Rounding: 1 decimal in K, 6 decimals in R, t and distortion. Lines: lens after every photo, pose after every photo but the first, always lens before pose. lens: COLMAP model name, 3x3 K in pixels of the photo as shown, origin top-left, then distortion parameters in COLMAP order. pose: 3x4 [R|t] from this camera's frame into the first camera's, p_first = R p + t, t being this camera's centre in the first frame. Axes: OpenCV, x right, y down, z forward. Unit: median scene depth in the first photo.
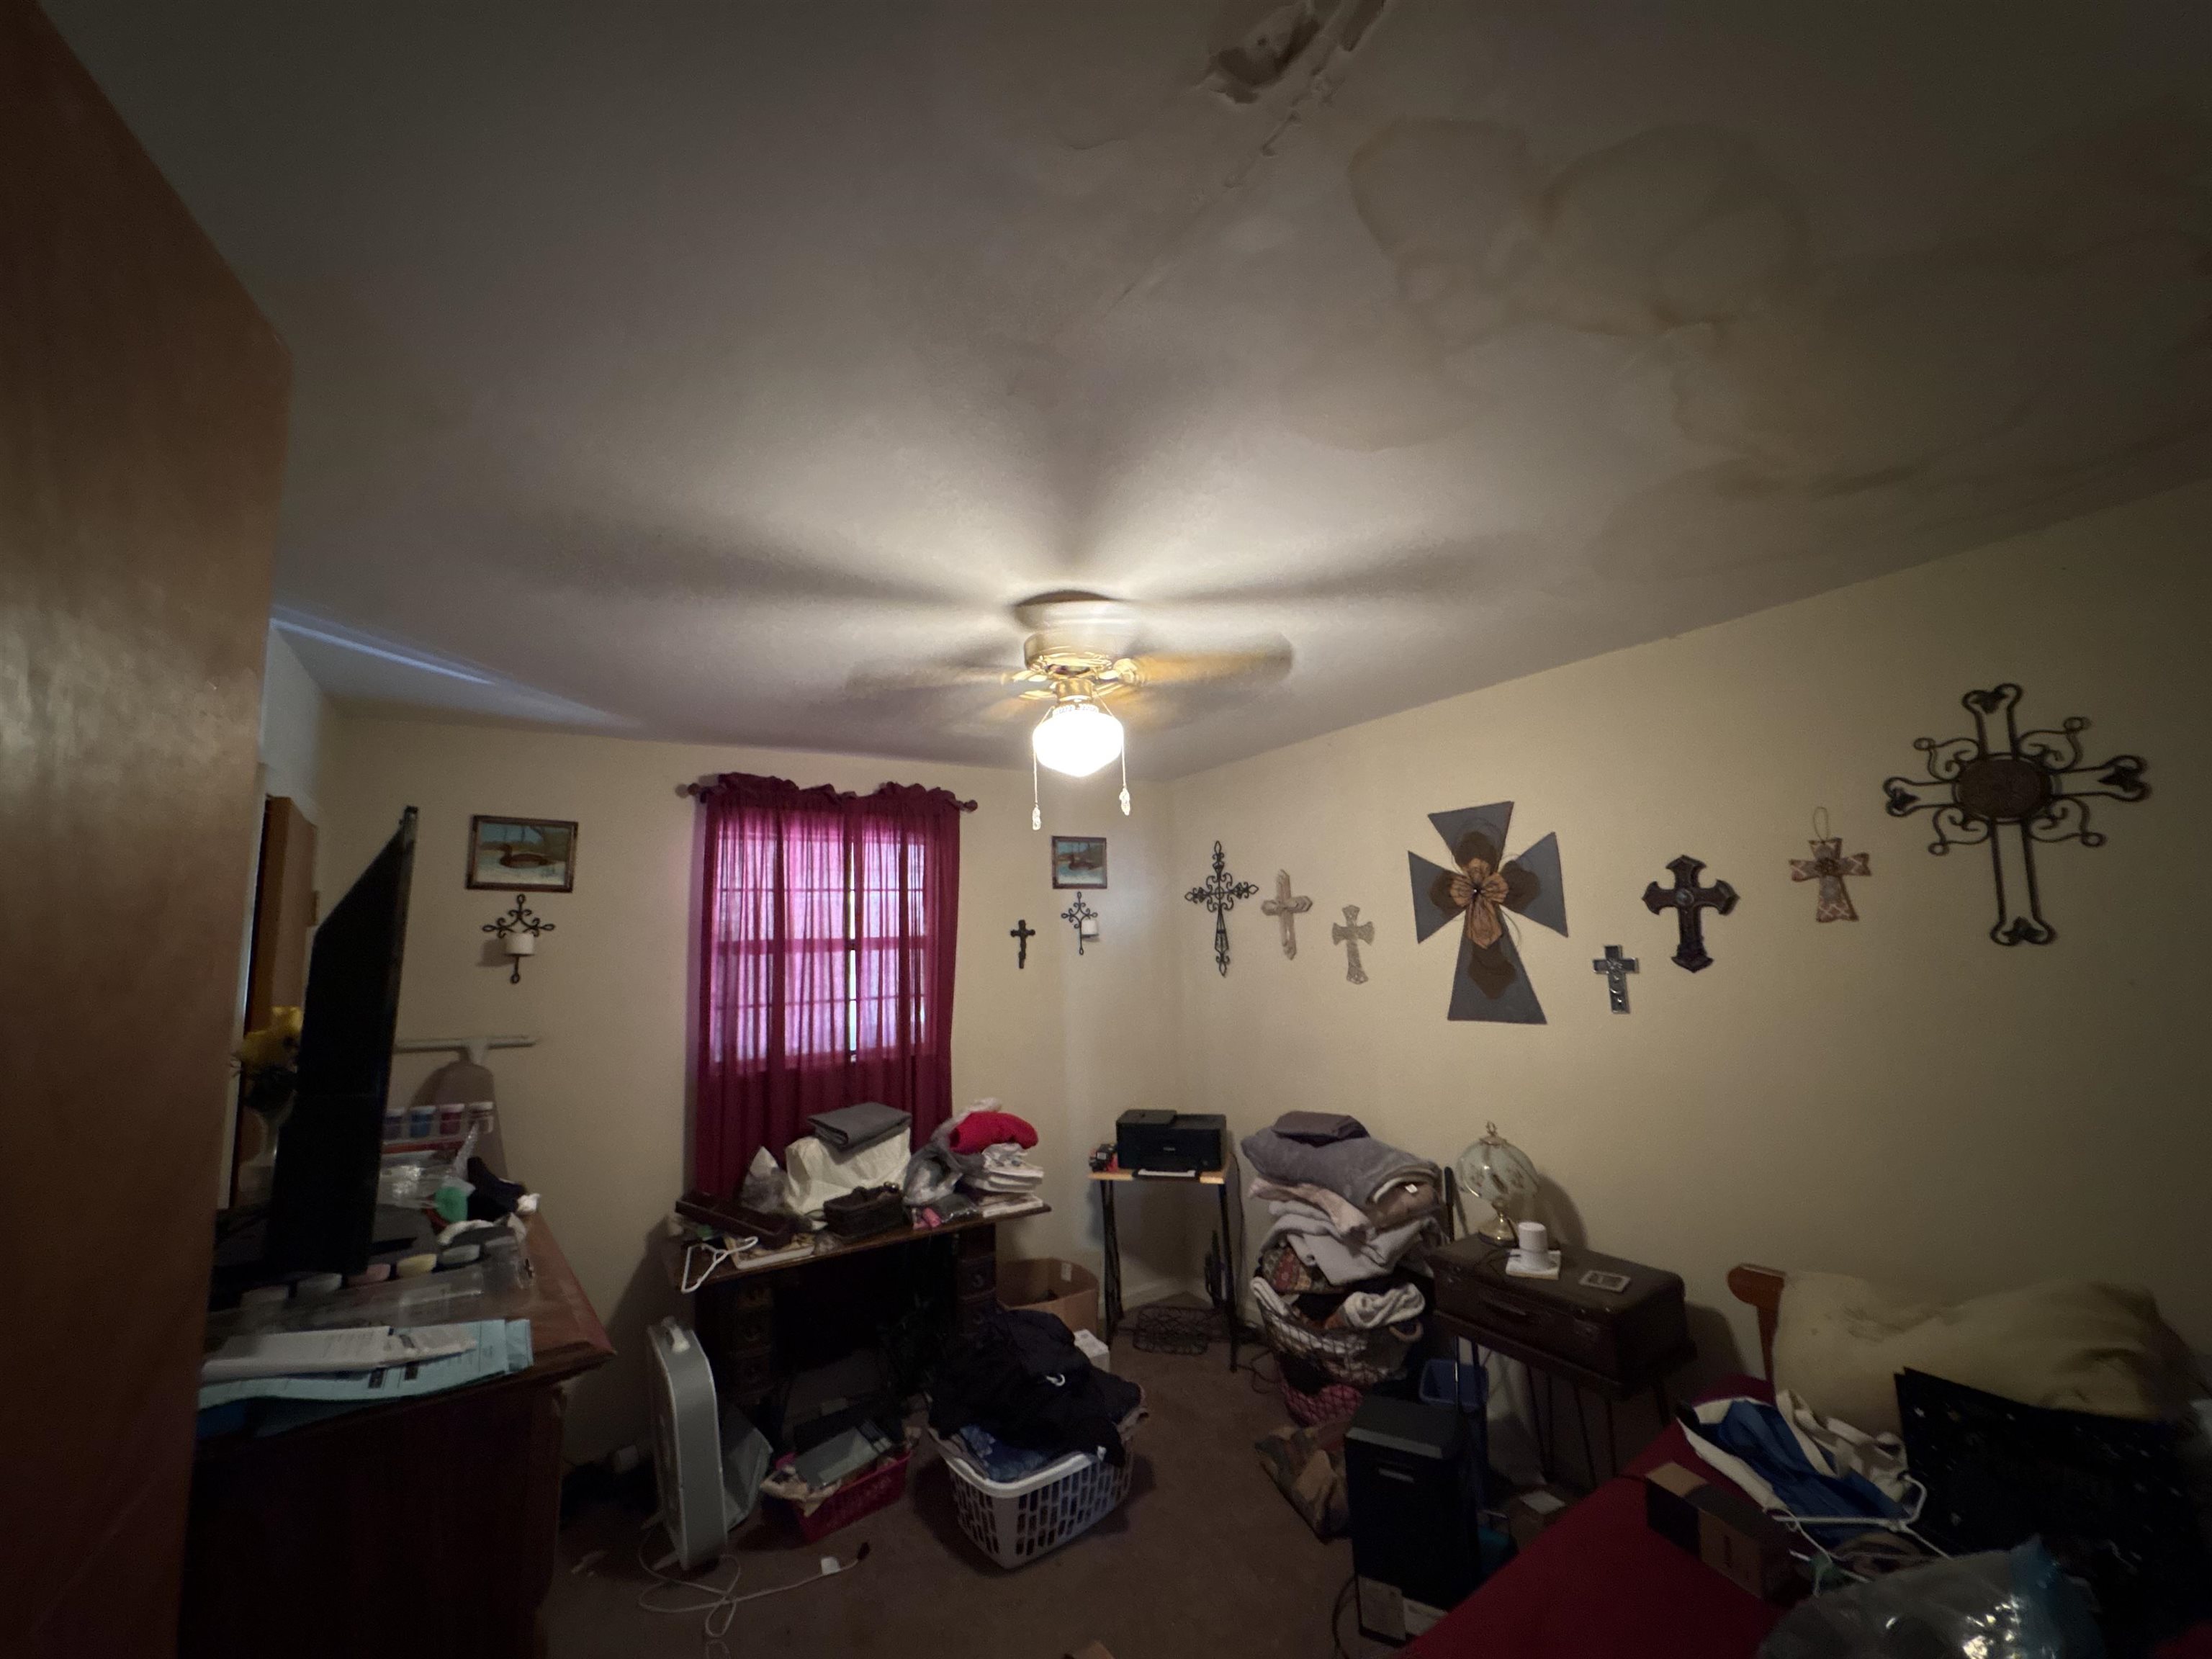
lens RADIAL K [[878.5, 0, 1108.9], [0, 878.5, 823.6], [0, 0, 1]] dist [-0.000755, -0.000097]
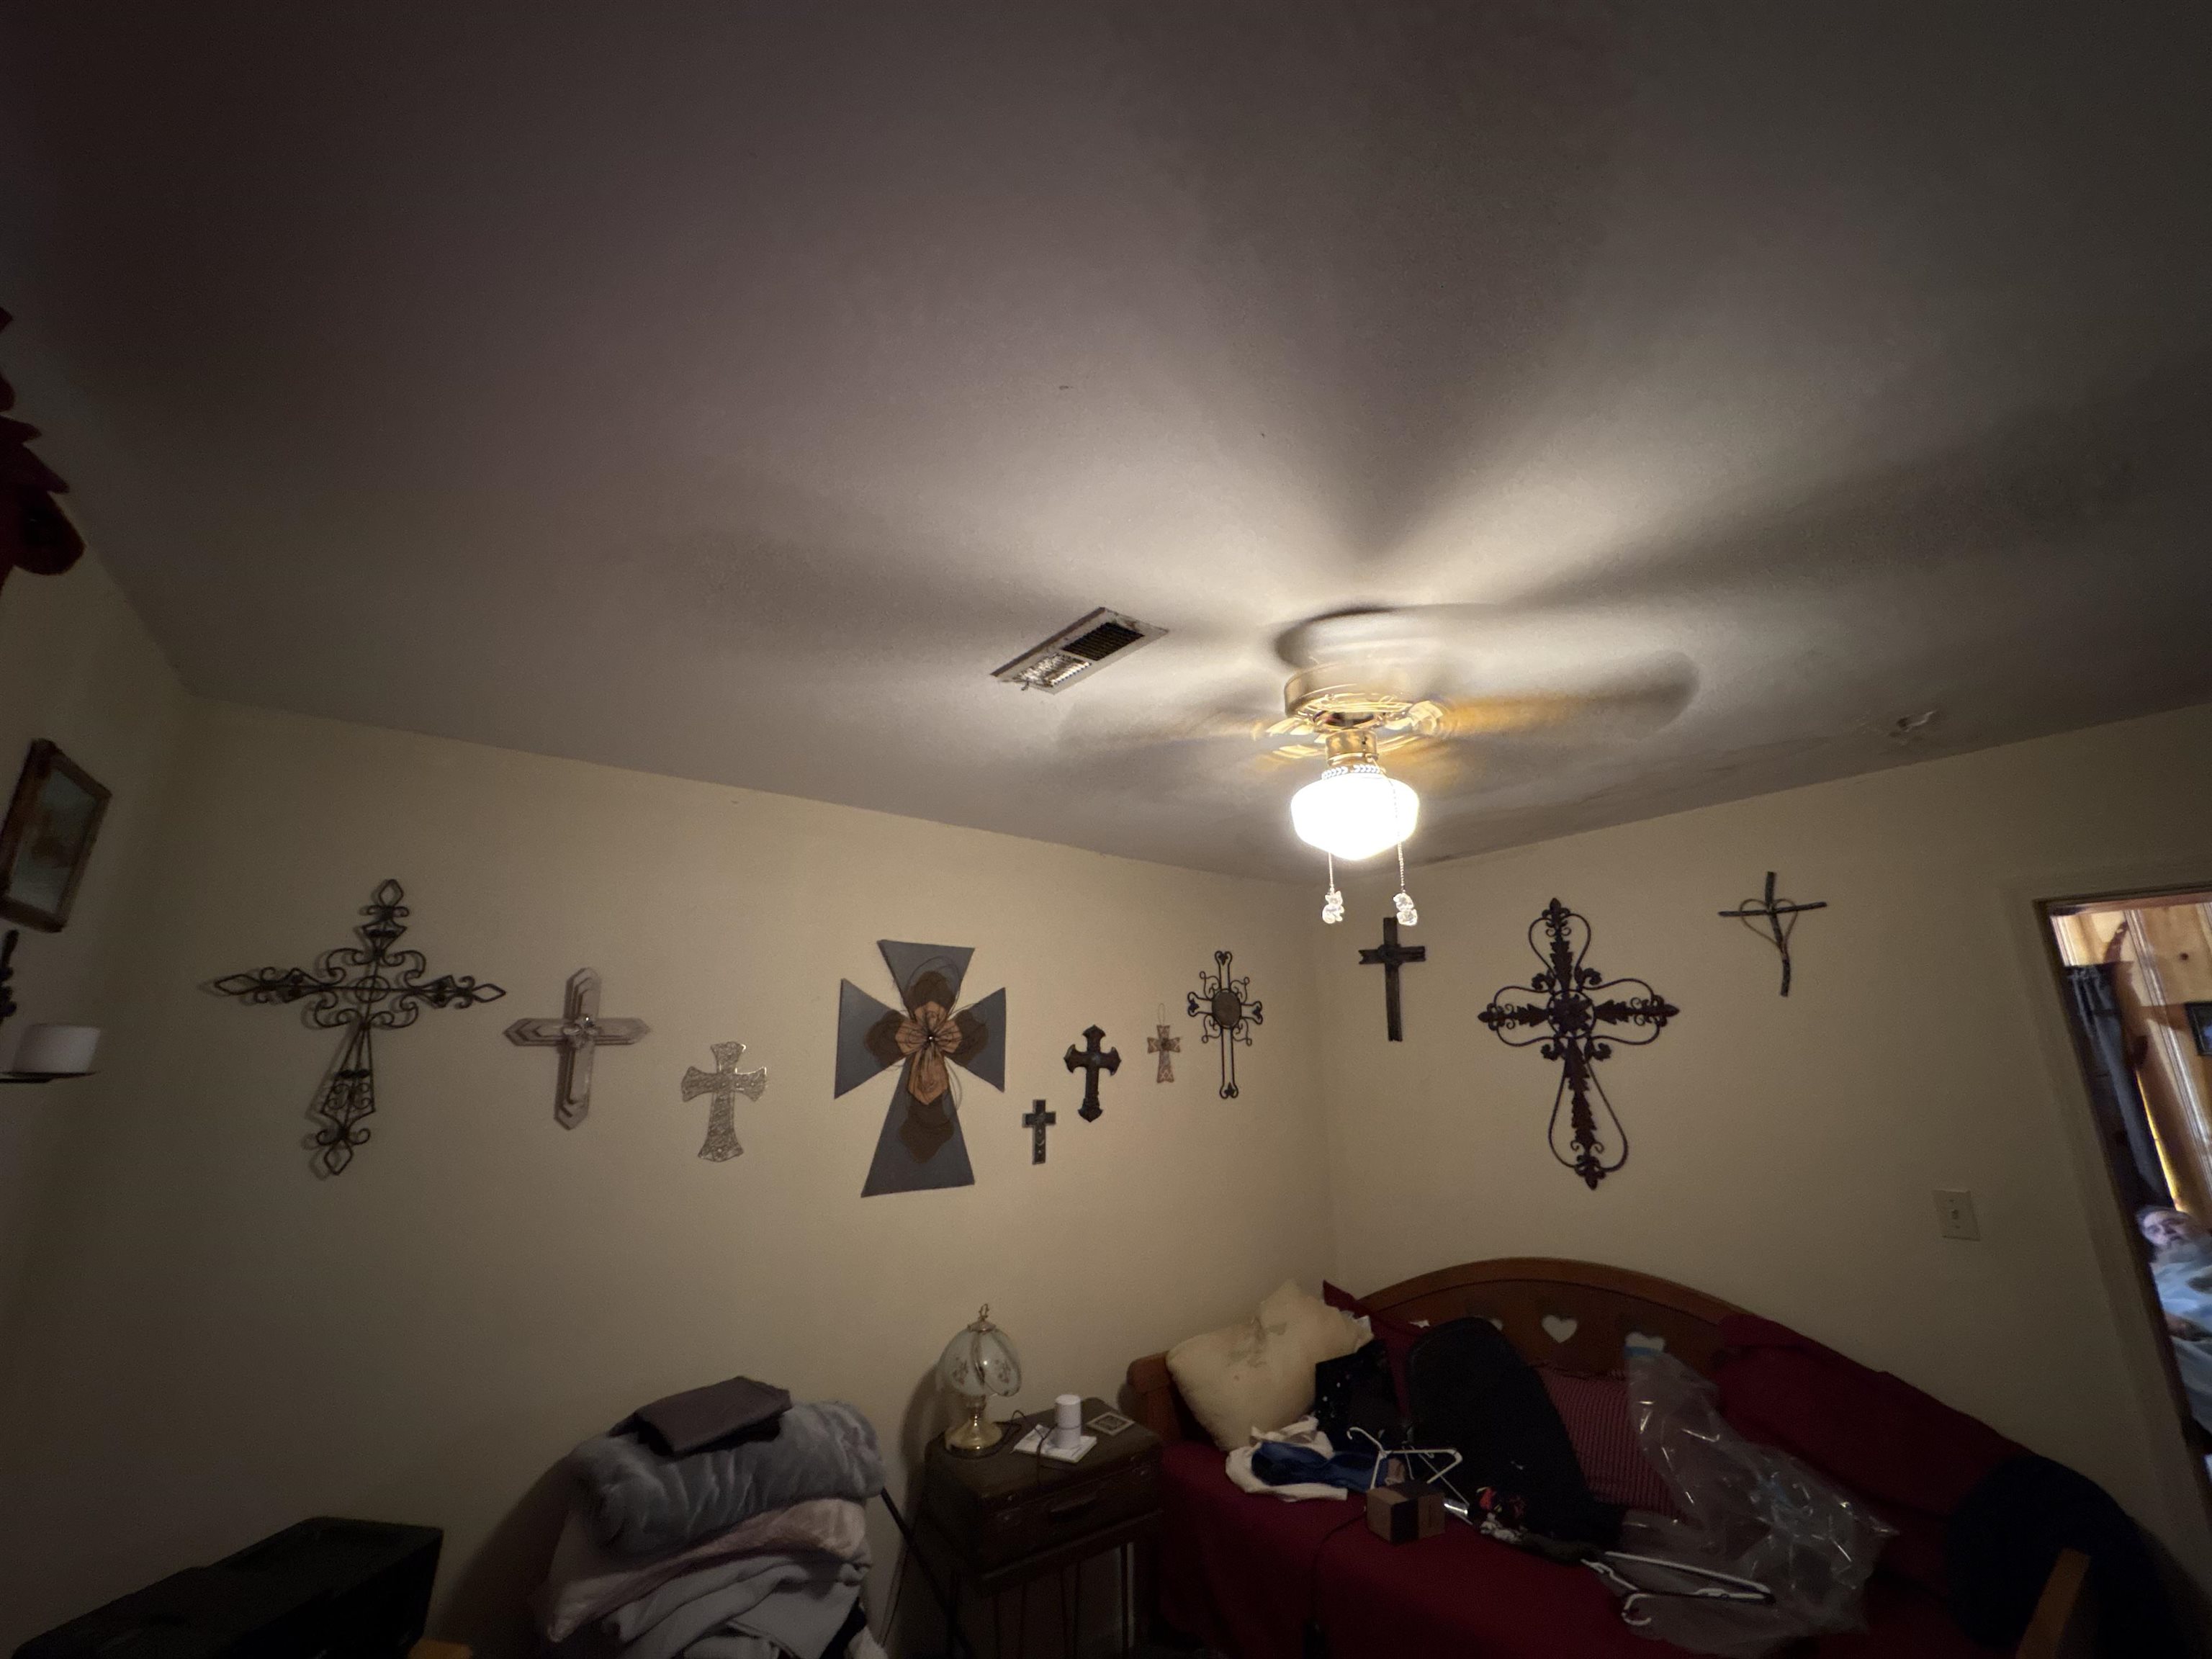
lens RADIAL K [[878.5, 0, 1108.9], [0, 878.5, 823.6], [0, 0, 1]] dist [-0.000755, -0.000097]
pose [[-0.073708, 0.299311, 0.951304, -0.503193], [-0.129934, 0.942886, -0.306730, 0.118035], [-0.988779, -0.146215, -0.030608, 0.851658]]
